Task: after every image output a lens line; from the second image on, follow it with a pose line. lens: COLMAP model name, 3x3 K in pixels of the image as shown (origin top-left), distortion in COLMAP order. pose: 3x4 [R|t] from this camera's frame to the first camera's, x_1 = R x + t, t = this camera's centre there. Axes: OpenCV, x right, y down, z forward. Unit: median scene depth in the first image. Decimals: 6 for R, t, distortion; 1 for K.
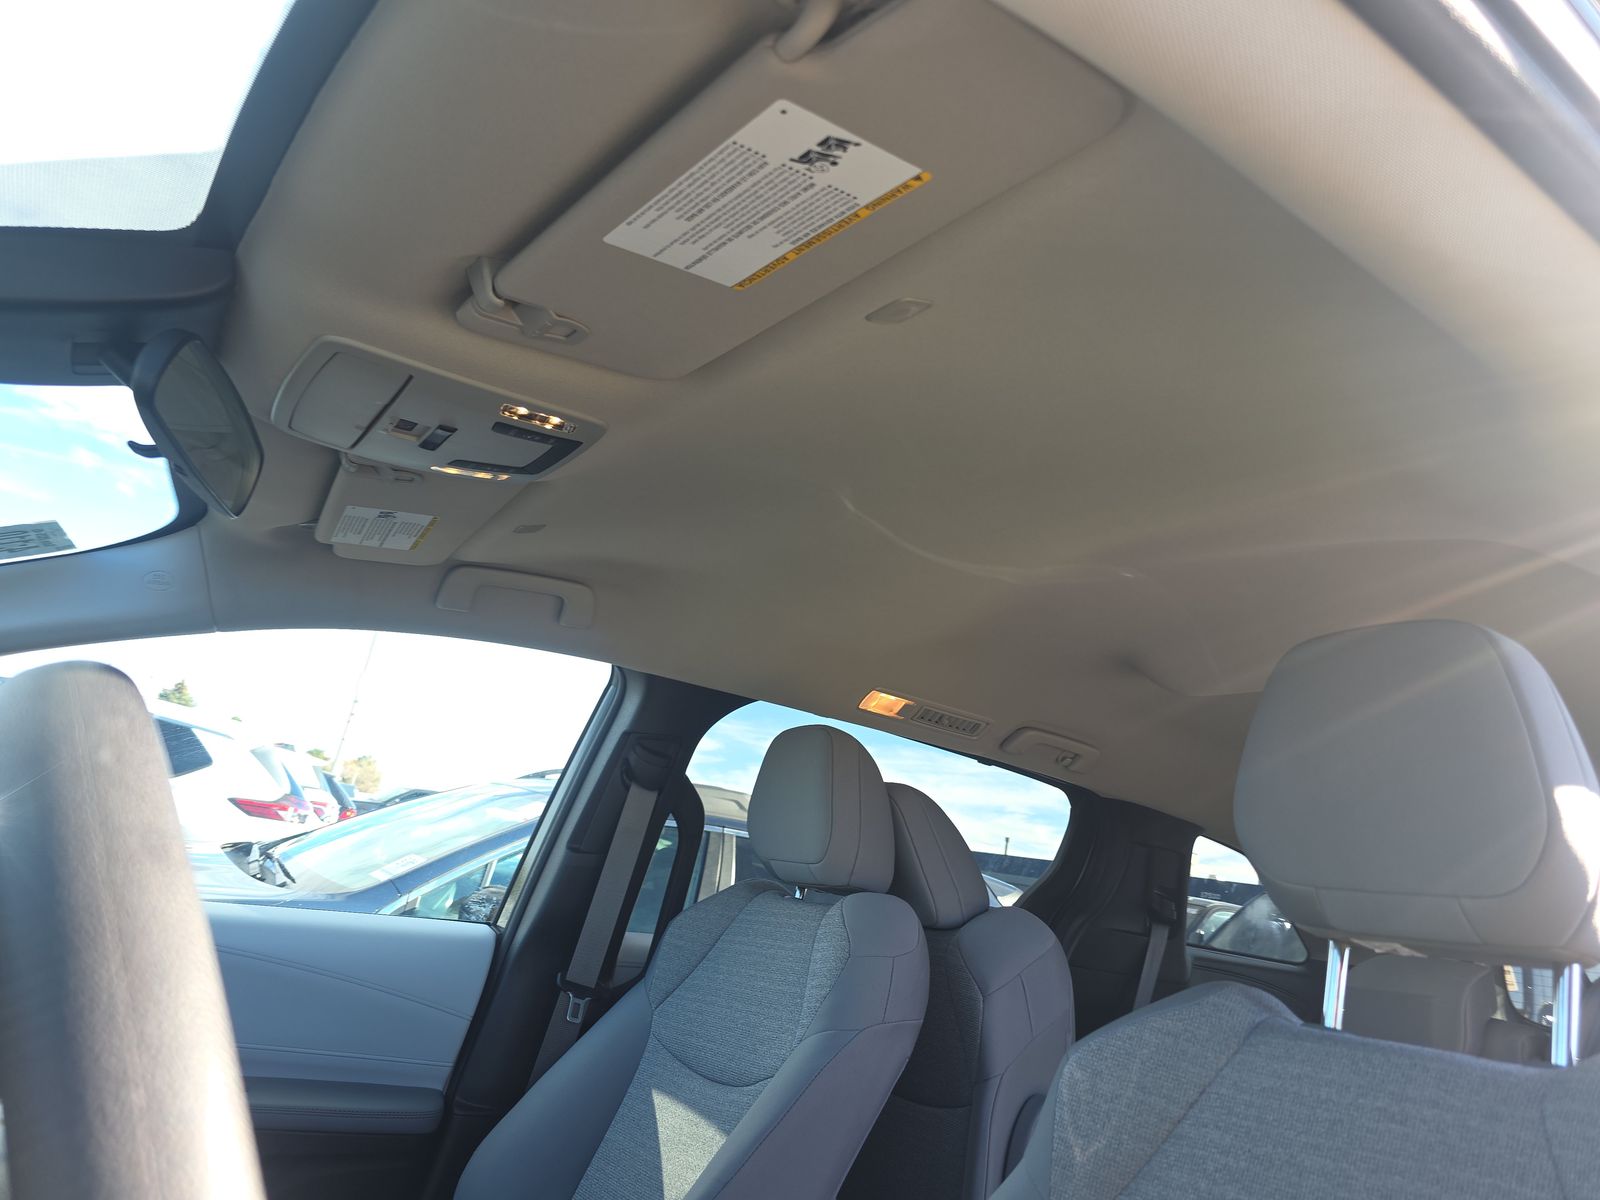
lens RADIAL K [[1065.7, 0, 800.3], [0, 1065.7, 609.0], [0, 0, 1]] dist [0.038775, -0.021056]
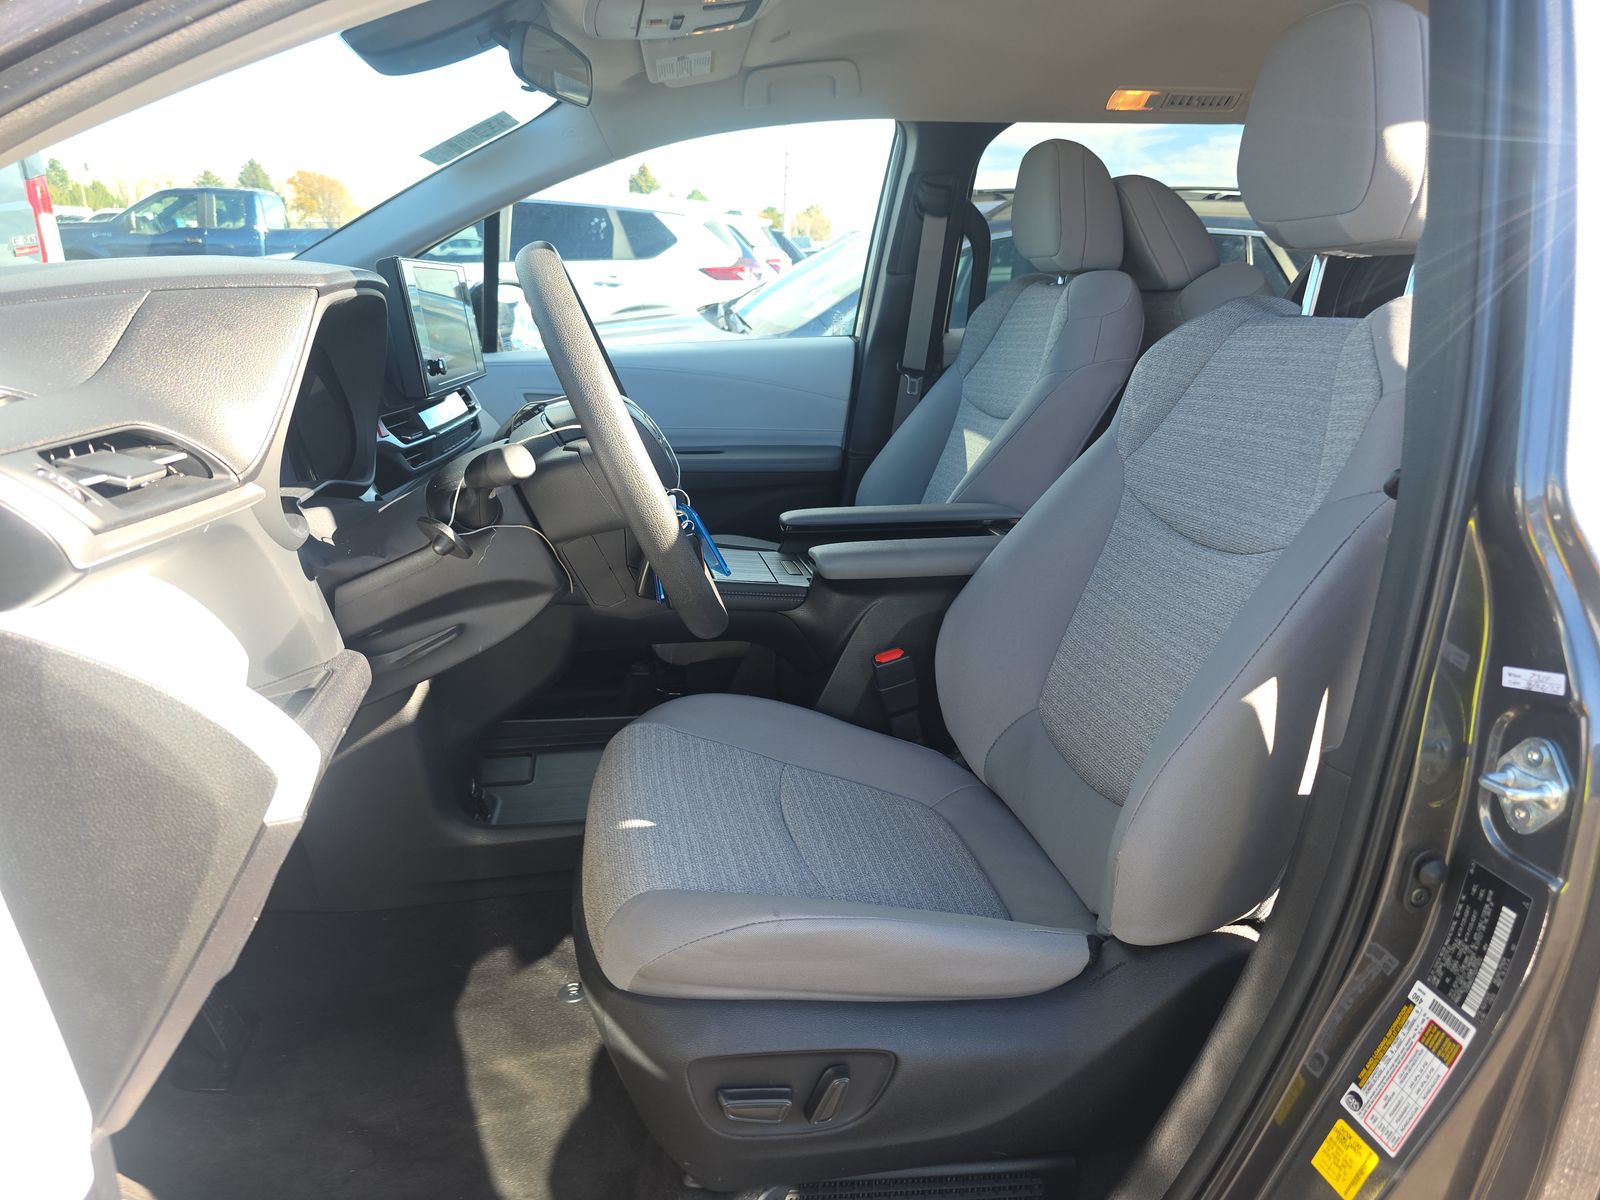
lens RADIAL K [[1065.7, 0, 794.8], [0, 1065.7, 600.8], [0, 0, 1]] dist [0.038775, -0.021056]
pose [[0.904489, -0.026516, -0.425672, 0.238961], [0.236474, 0.861782, 0.448789, -0.051806], [0.354937, -0.506585, 0.785743, -0.305763]]
